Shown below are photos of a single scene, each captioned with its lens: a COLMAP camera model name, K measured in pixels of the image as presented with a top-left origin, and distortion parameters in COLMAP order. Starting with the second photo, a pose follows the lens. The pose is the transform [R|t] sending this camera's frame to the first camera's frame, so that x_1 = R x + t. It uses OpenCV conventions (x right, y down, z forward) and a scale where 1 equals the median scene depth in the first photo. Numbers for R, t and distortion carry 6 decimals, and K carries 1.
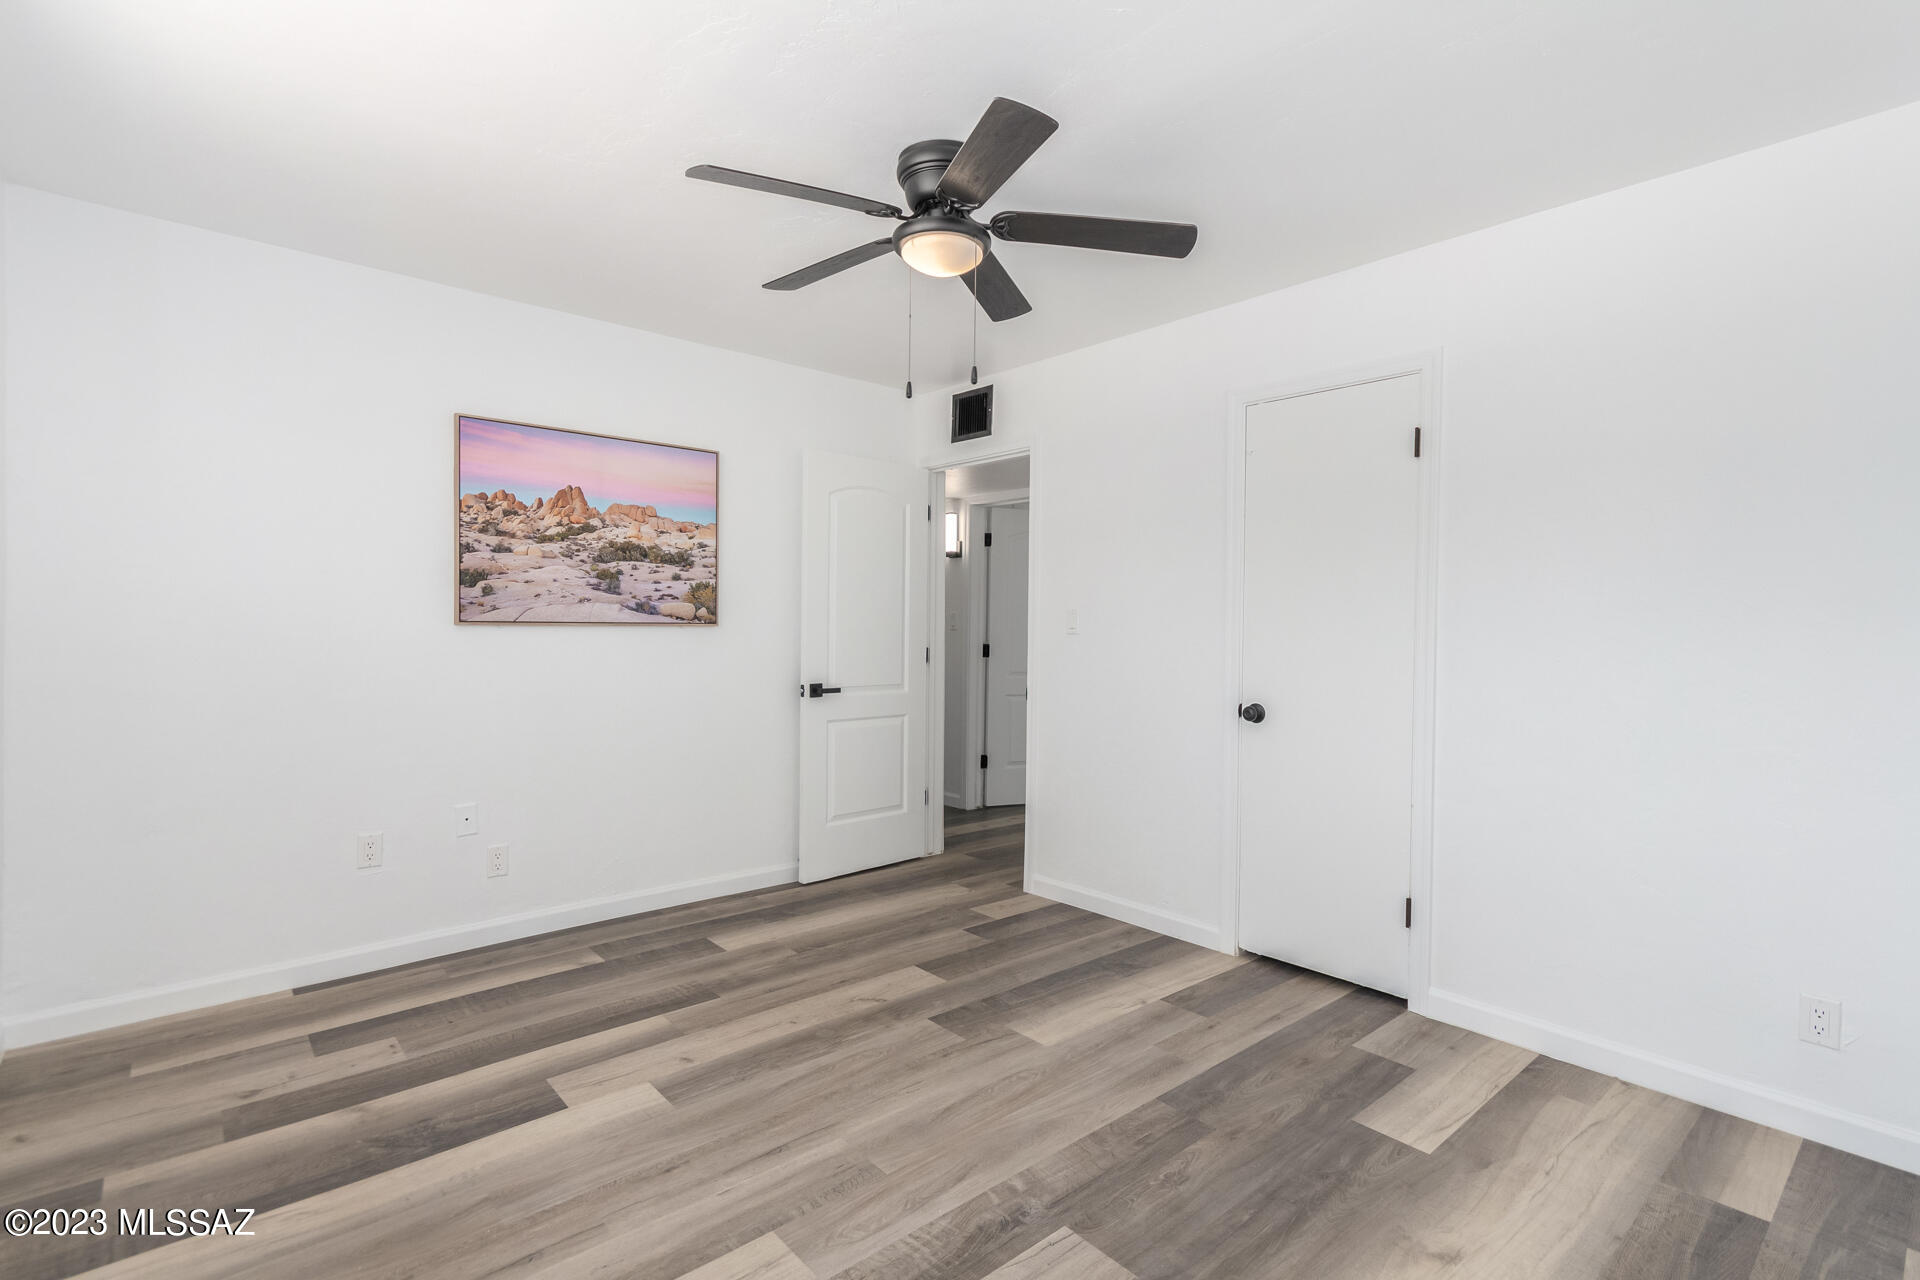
lens RADIAL K [[895.7, 0, 960.0], [0, 895.7, 640.0], [0, 0, 1]] dist [0.001083, 0.000335]
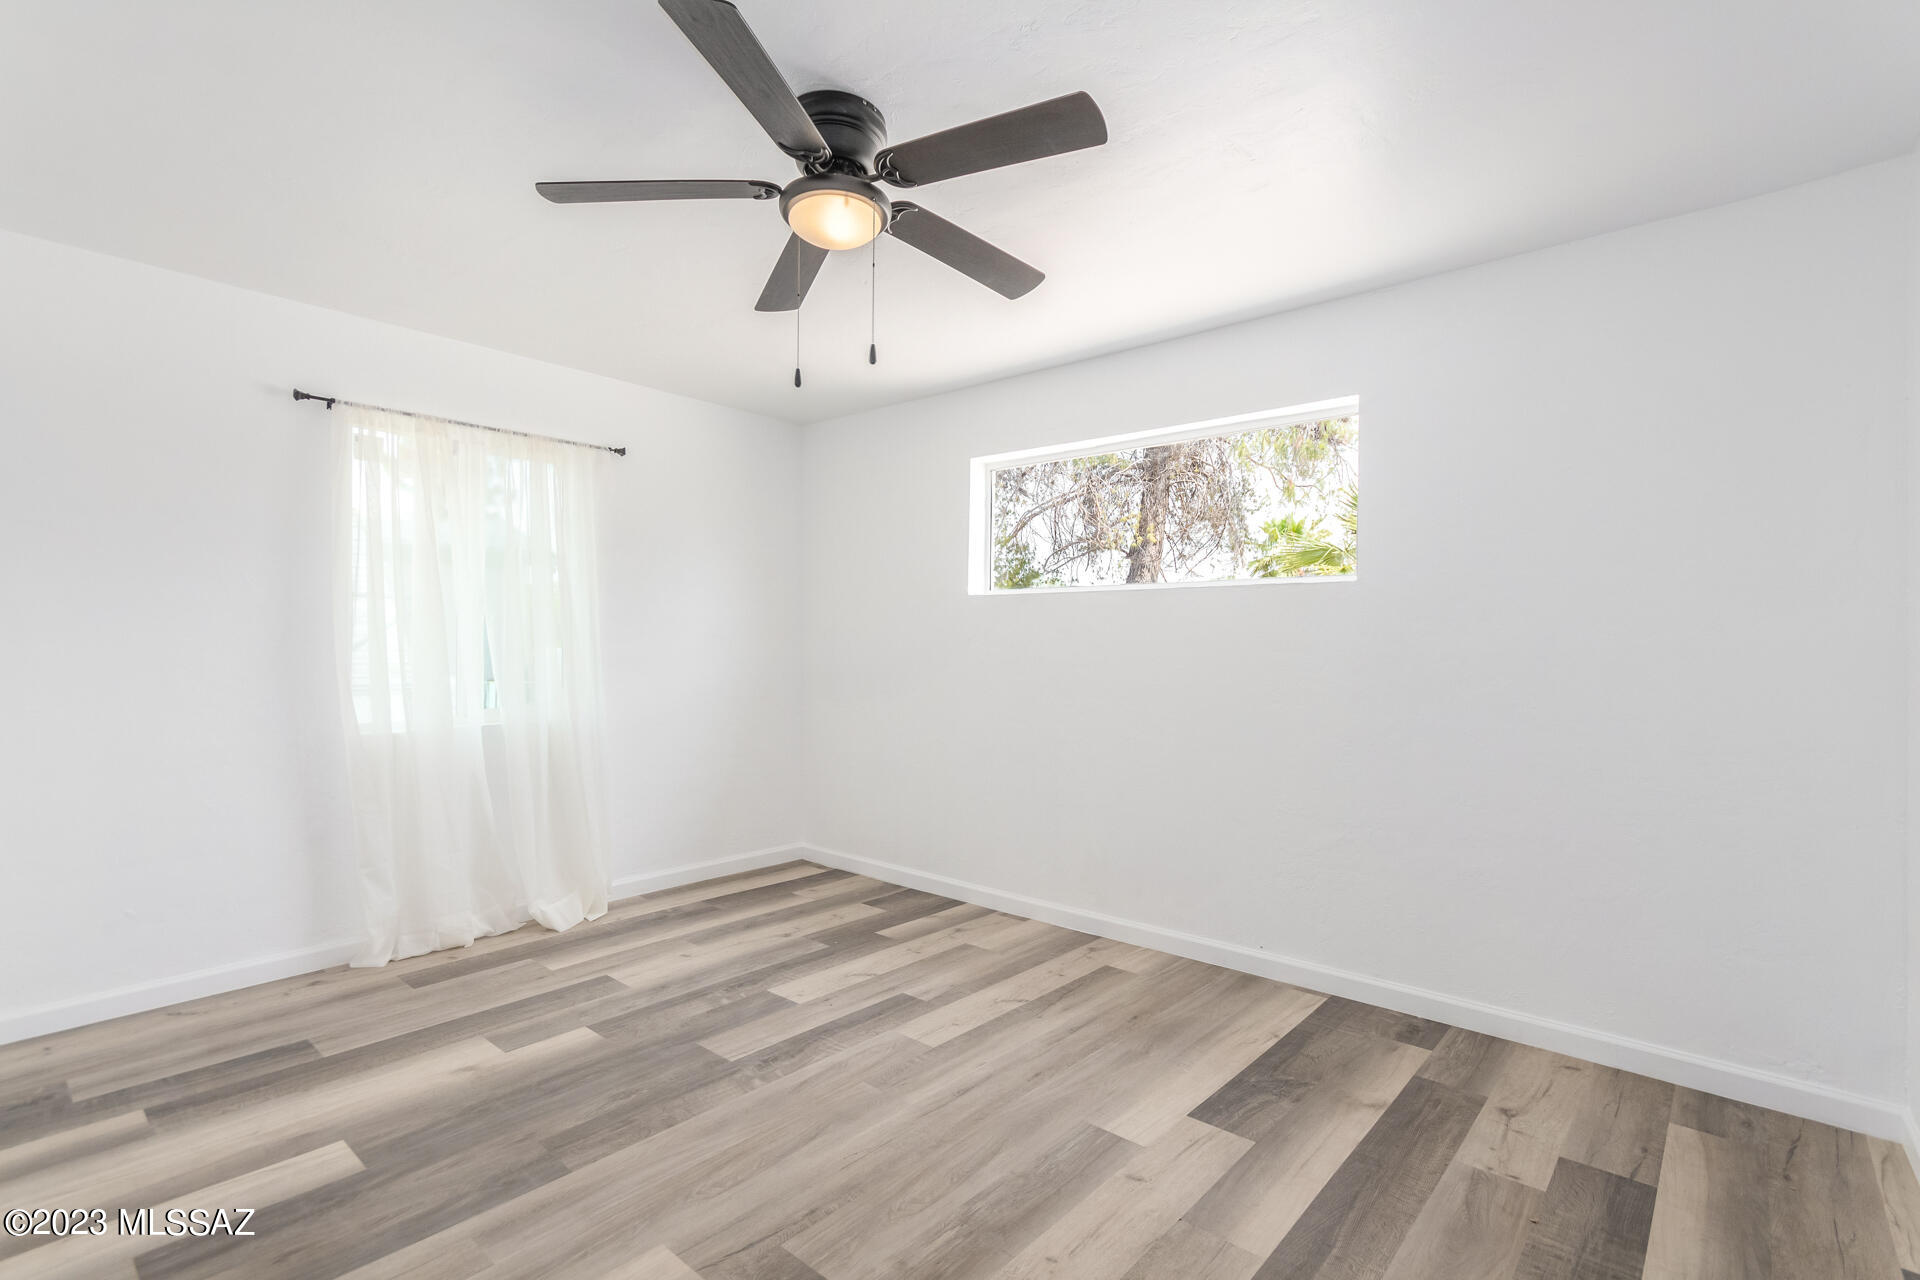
lens RADIAL K [[895.7, 0, 960.0], [0, 895.7, 640.0], [0, 0, 1]] dist [0.001083, 0.000335]
pose [[-0.991381, -0.019128, -0.129608, -0.036965], [-0.019392, 0.999812, 0.000776, -0.018598], [0.129568, 0.003282, -0.991565, 2.005058]]
